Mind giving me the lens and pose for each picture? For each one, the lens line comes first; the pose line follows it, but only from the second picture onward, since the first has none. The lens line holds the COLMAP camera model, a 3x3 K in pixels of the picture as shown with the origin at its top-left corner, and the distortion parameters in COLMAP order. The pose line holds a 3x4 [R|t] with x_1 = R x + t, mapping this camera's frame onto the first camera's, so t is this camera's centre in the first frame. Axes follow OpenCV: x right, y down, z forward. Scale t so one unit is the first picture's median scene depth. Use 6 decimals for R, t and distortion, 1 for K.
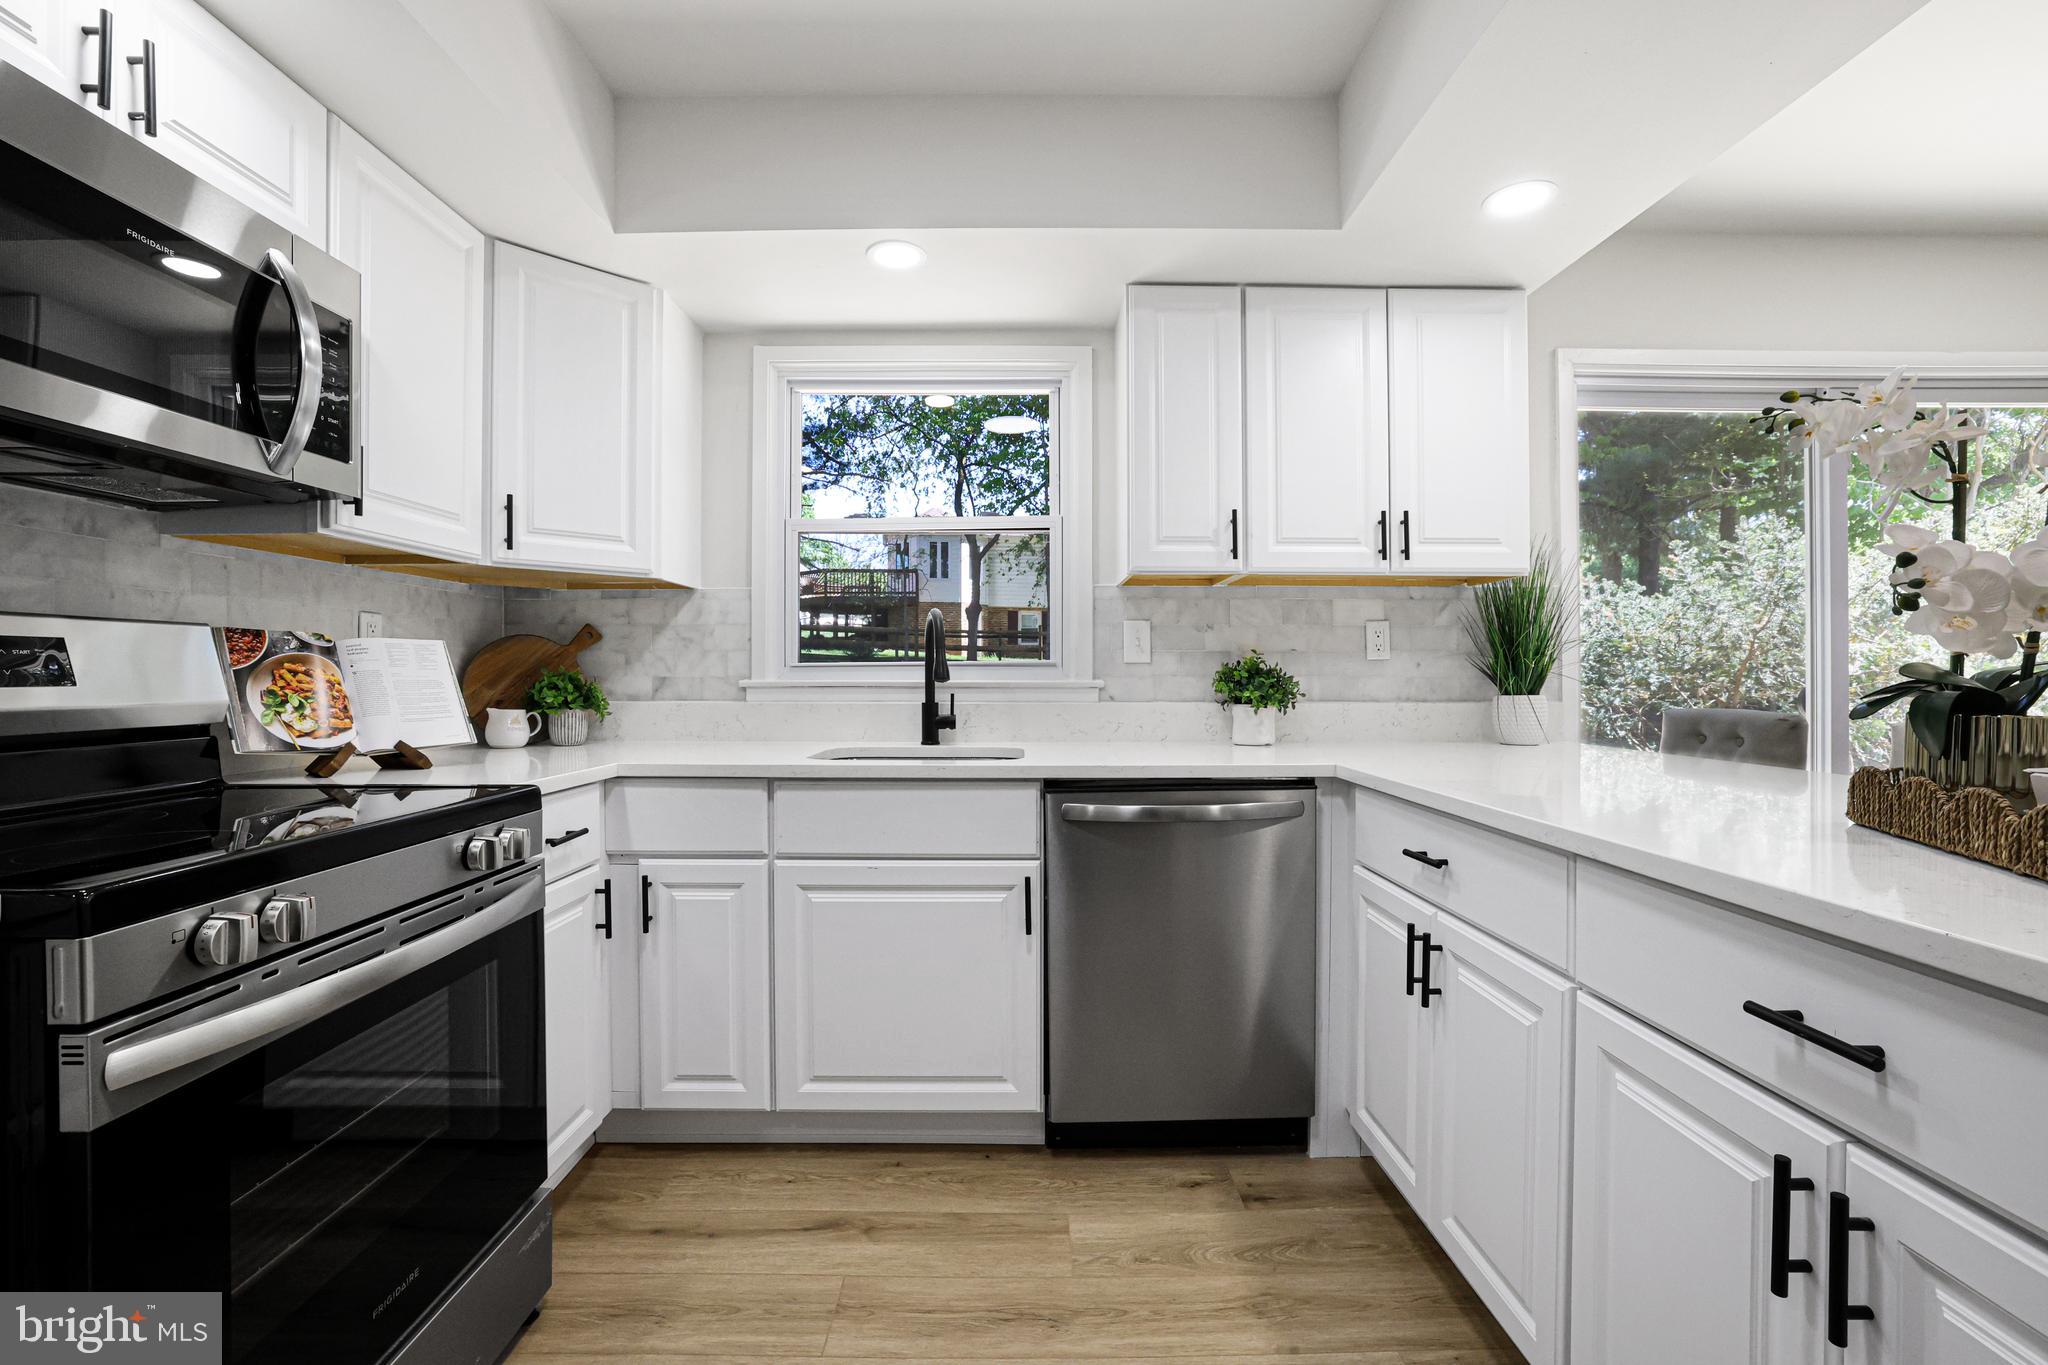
lens RADIAL K [[886.7, 0, 1031.8], [0, 886.7, 674.5], [0, 0, 1]] dist [-0.017764, 0.005723]
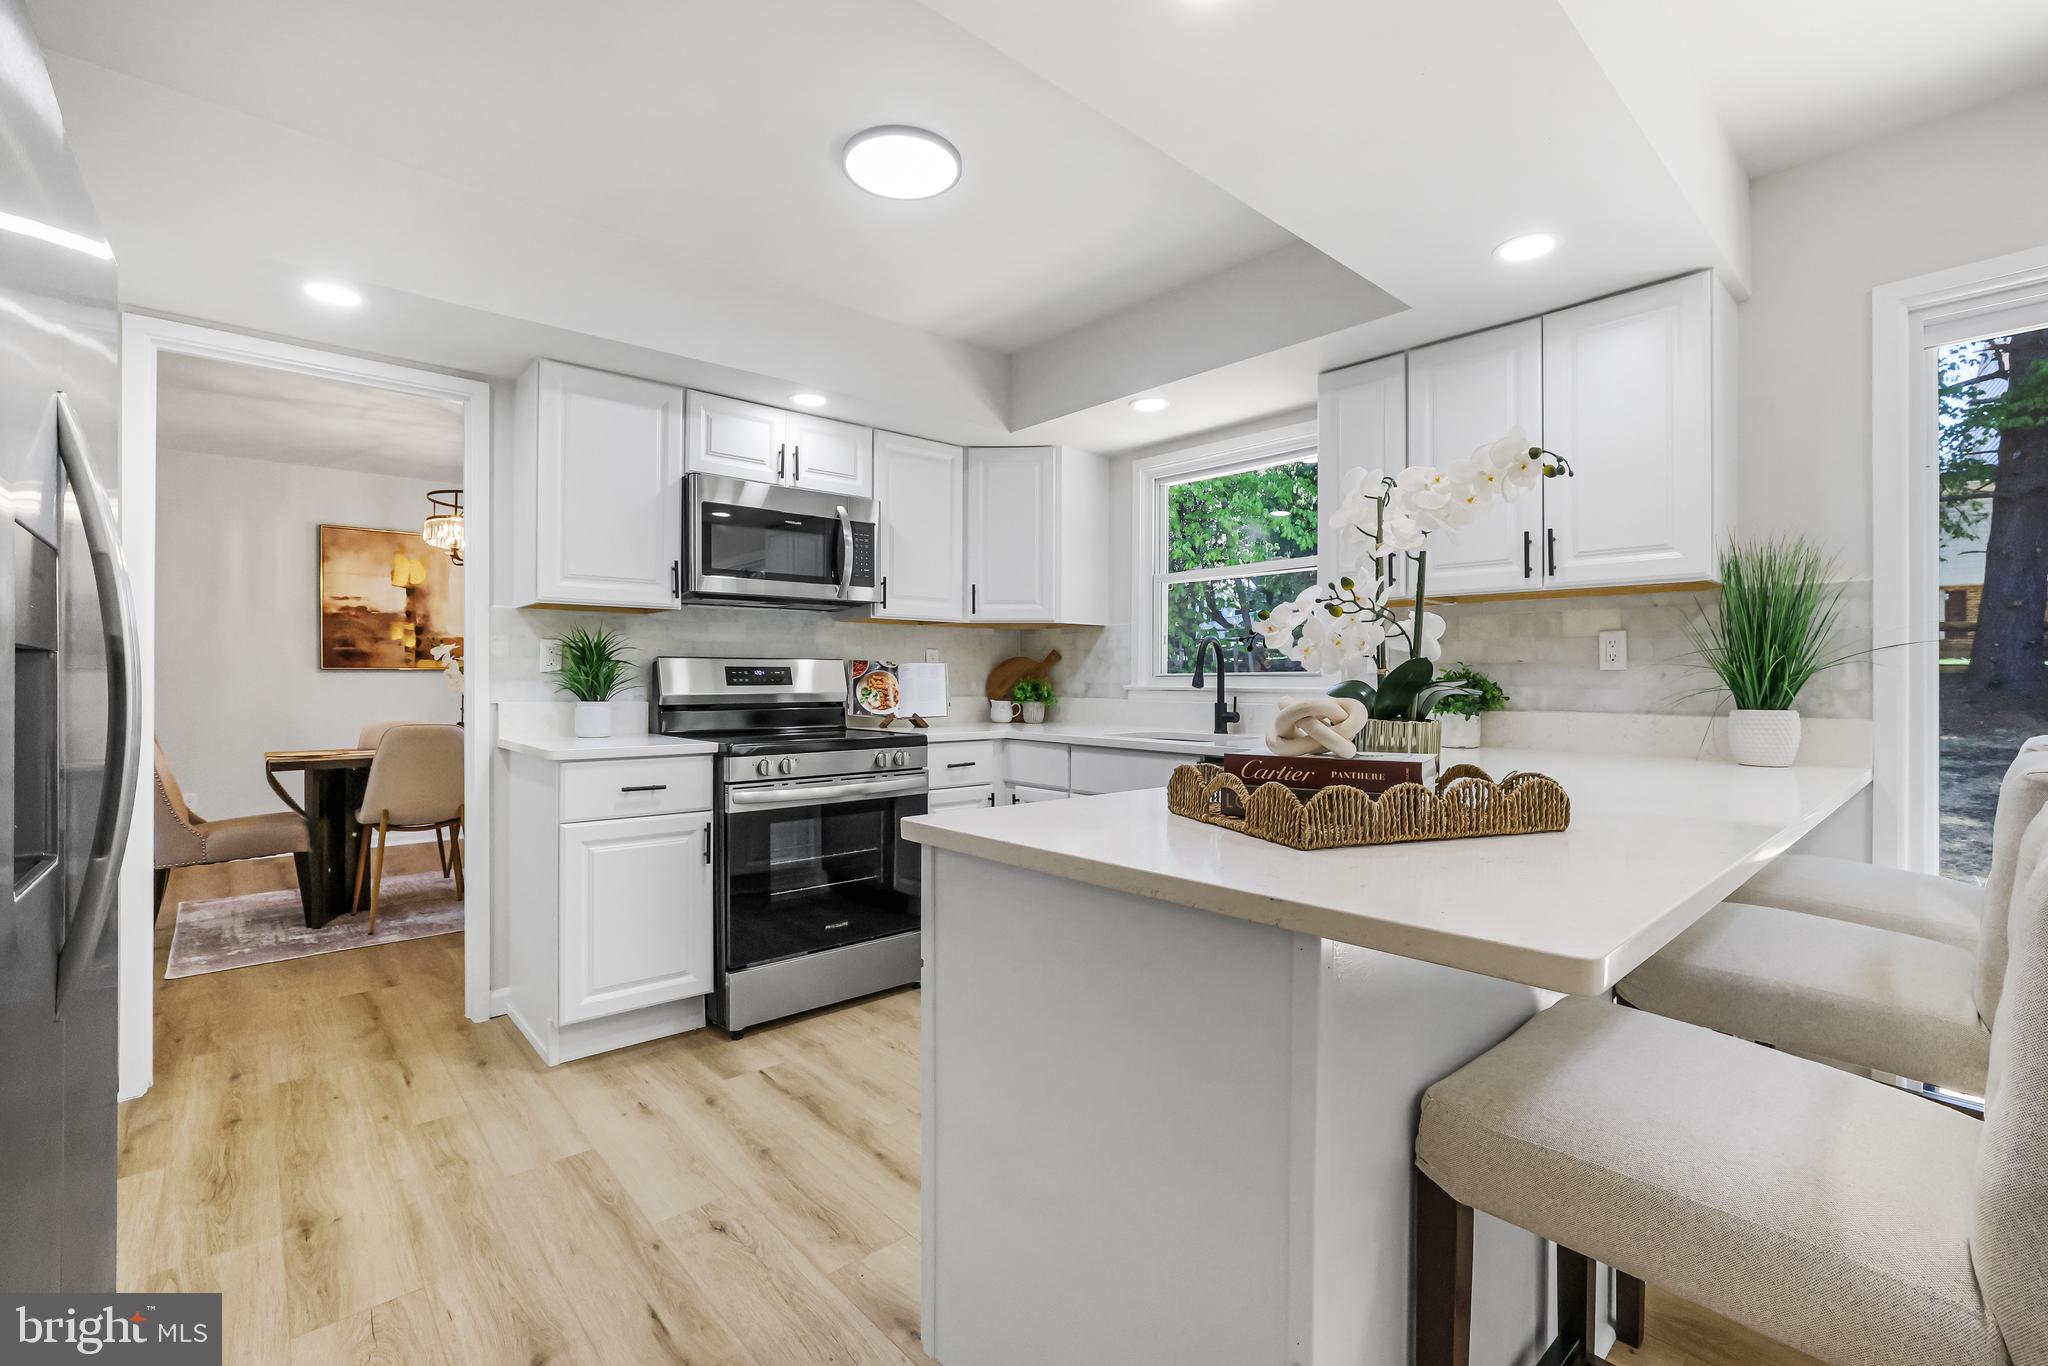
lens RADIAL K [[931.4, 0, 1023.1], [0, 931.4, 684.7], [0, 0, 1]] dist [0.004422, 0.000272]
pose [[0.662943, 0.008059, -0.748626, 0.799362], [-0.003538, 0.999965, 0.007631, -0.006543], [0.748661, -0.002410, 0.662949, -0.191769]]
